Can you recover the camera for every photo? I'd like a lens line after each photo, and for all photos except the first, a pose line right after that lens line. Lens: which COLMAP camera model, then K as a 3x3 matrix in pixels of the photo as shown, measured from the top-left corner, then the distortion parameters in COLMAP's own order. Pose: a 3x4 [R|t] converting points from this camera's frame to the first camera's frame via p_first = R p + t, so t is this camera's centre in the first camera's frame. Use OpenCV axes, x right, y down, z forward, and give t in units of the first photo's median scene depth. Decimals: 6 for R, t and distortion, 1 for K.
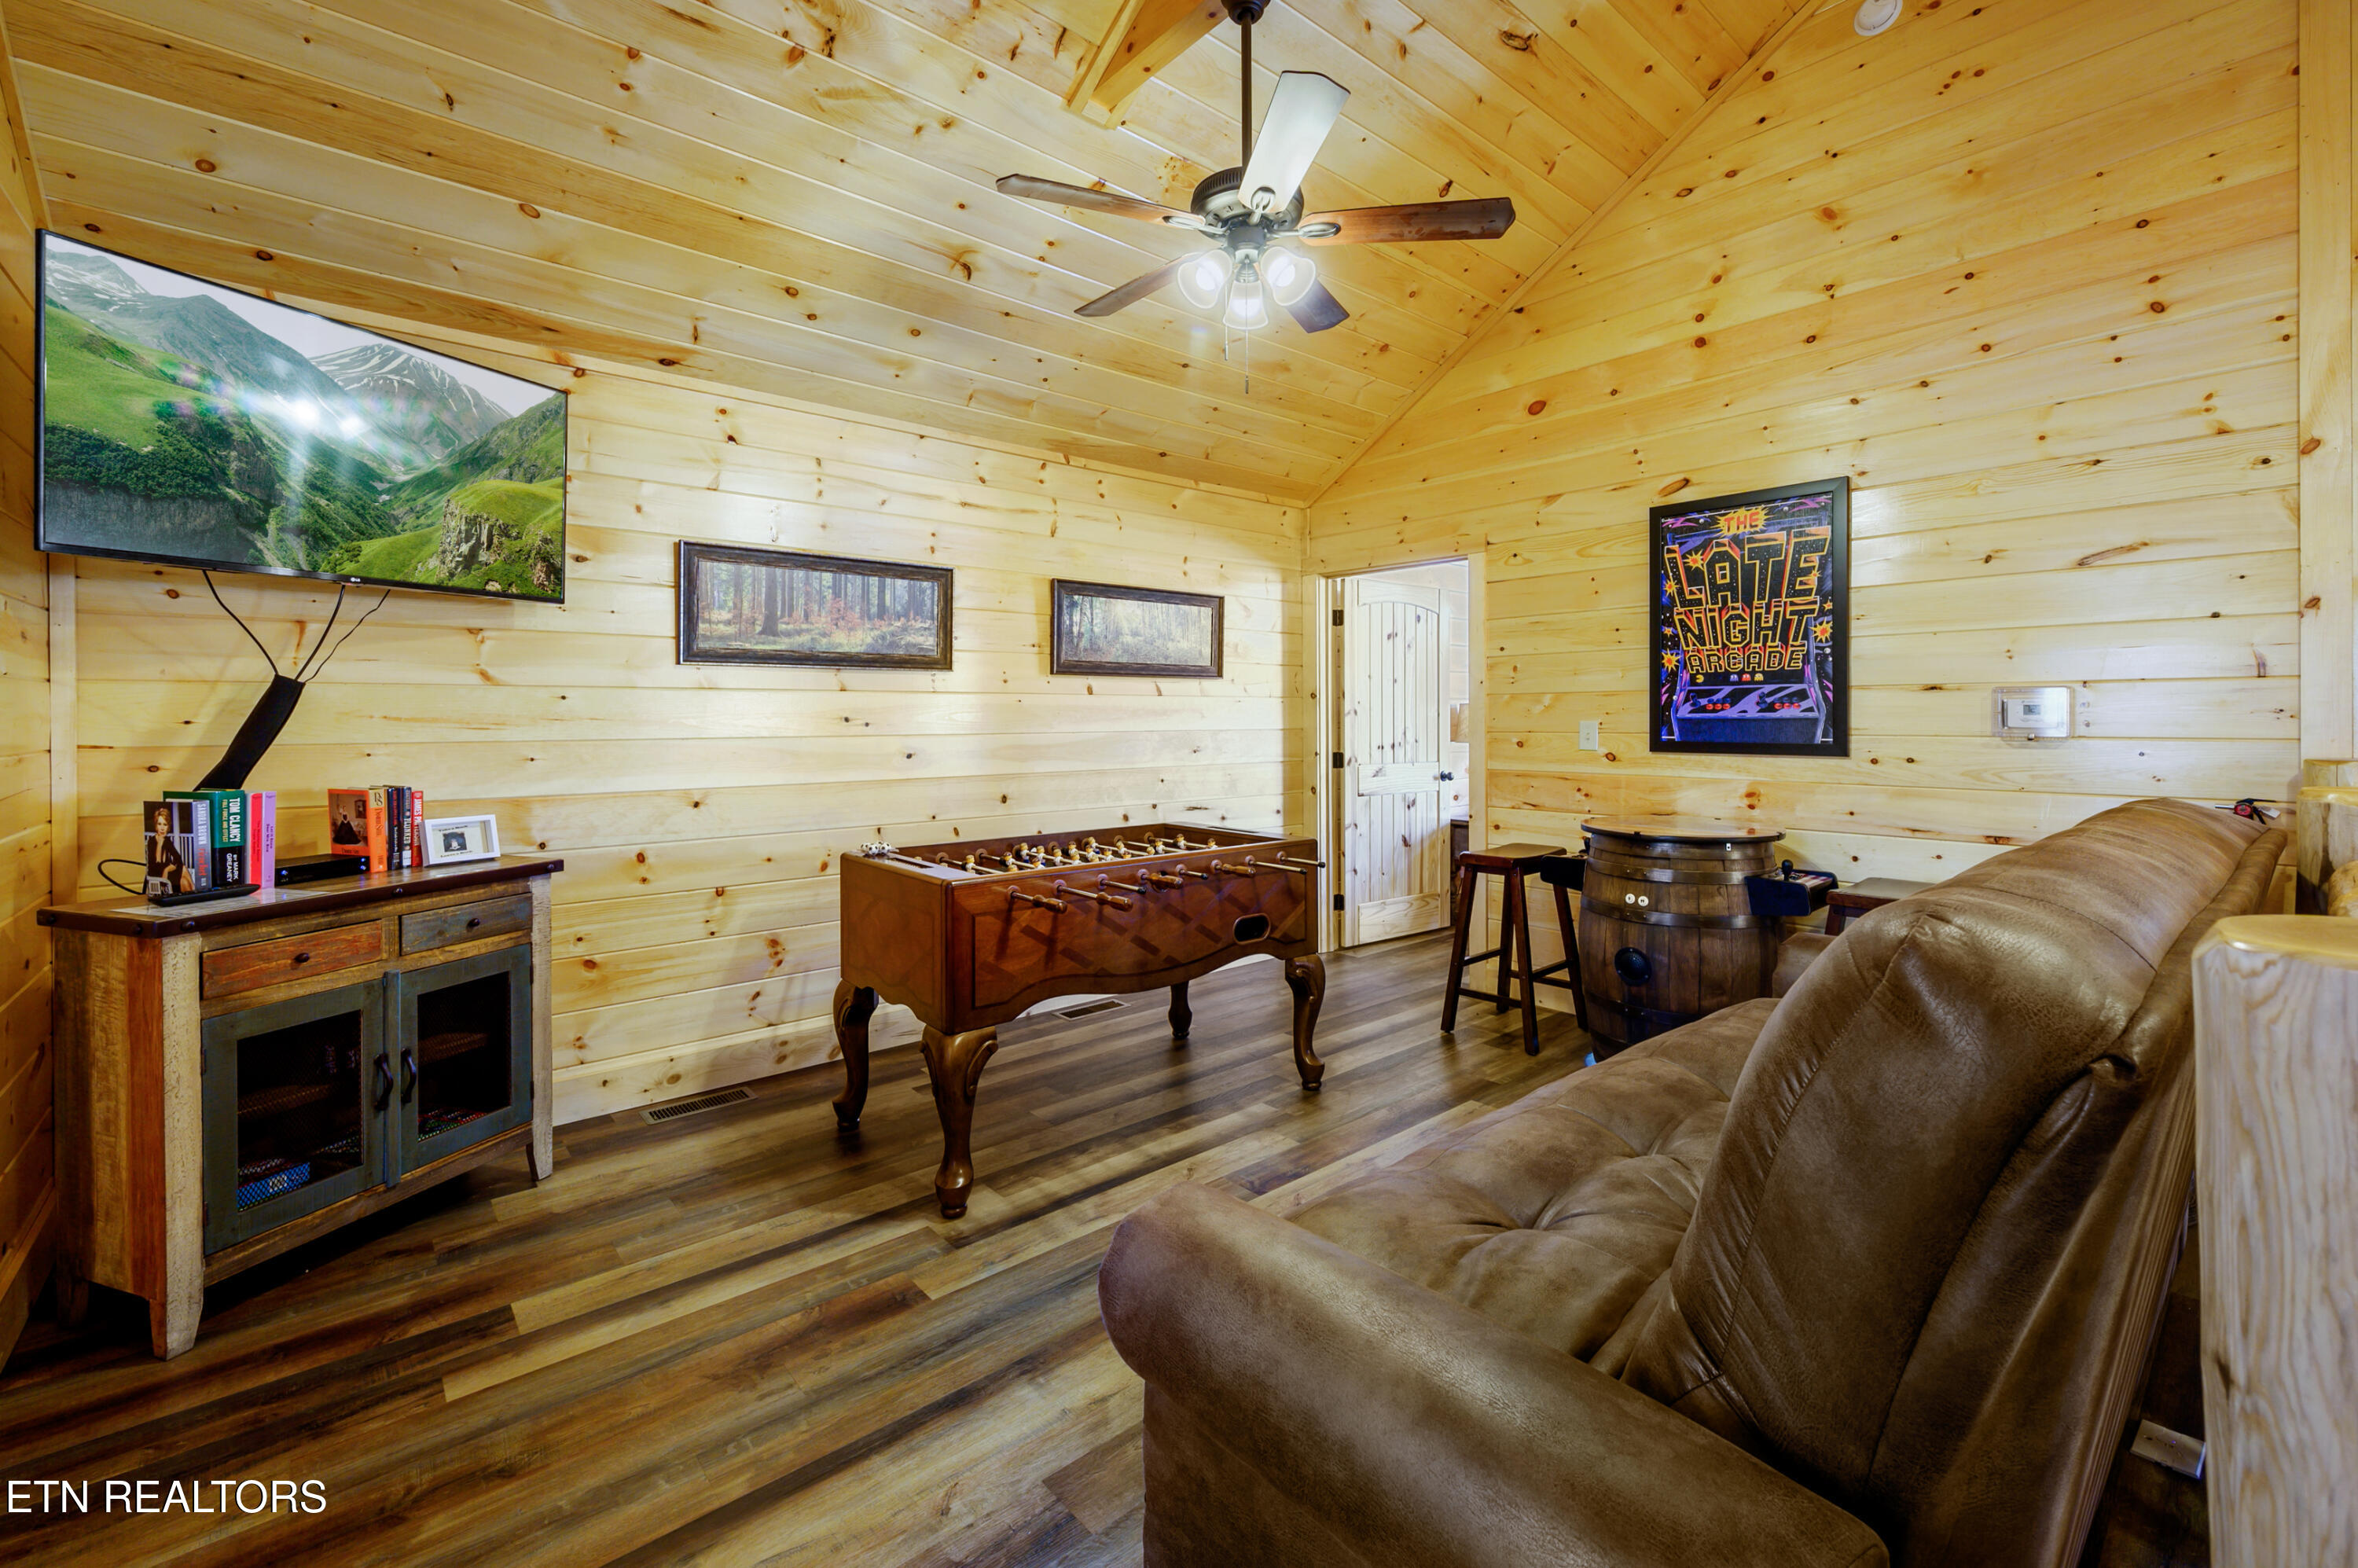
lens RADIAL K [[957.6, 0, 1166.8], [0, 957.6, 717.2], [0, 0, 1]] dist [-0.000831, -0.000094]
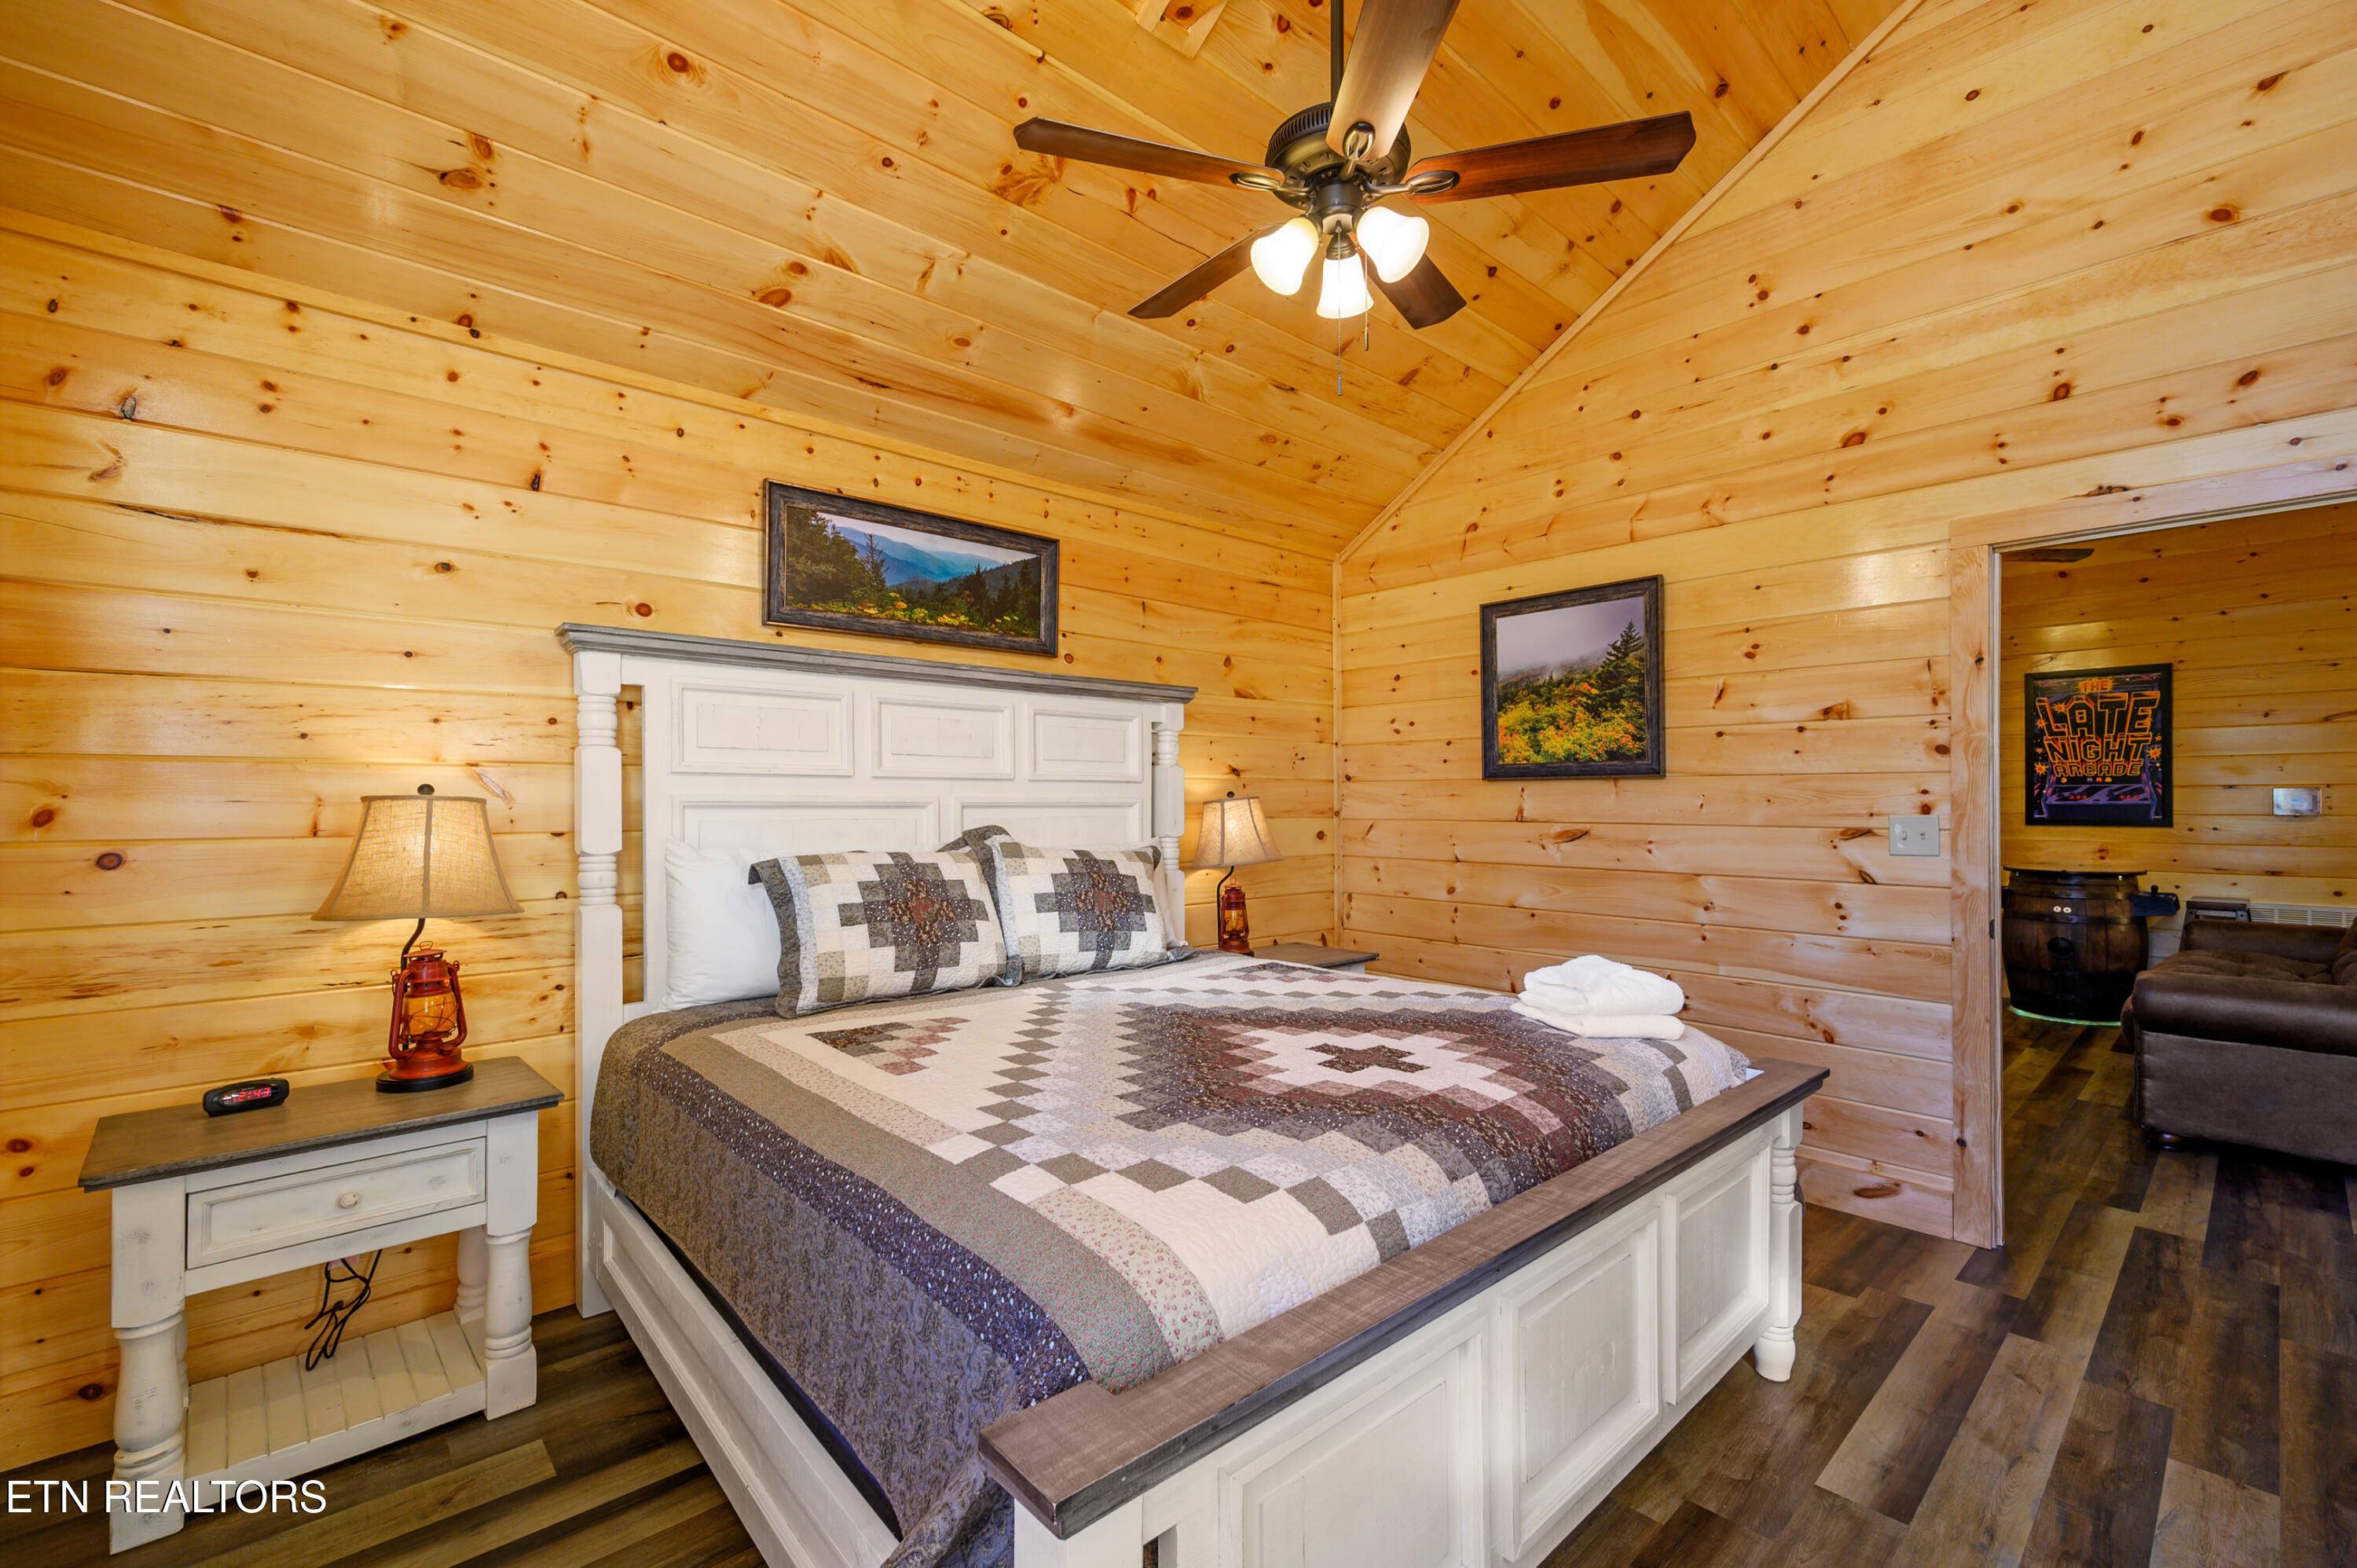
lens RADIAL K [[957.1, 0, 1183.2], [0, 957.1, 794.5], [0, 0, 1]] dist [-0.000831, -0.000094]
pose [[0.999610, 0.001600, 0.027897, -1.065608], [-0.001399, 0.999973, -0.007208, -0.001867], [-0.027907, 0.007167, 0.999585, -0.634648]]
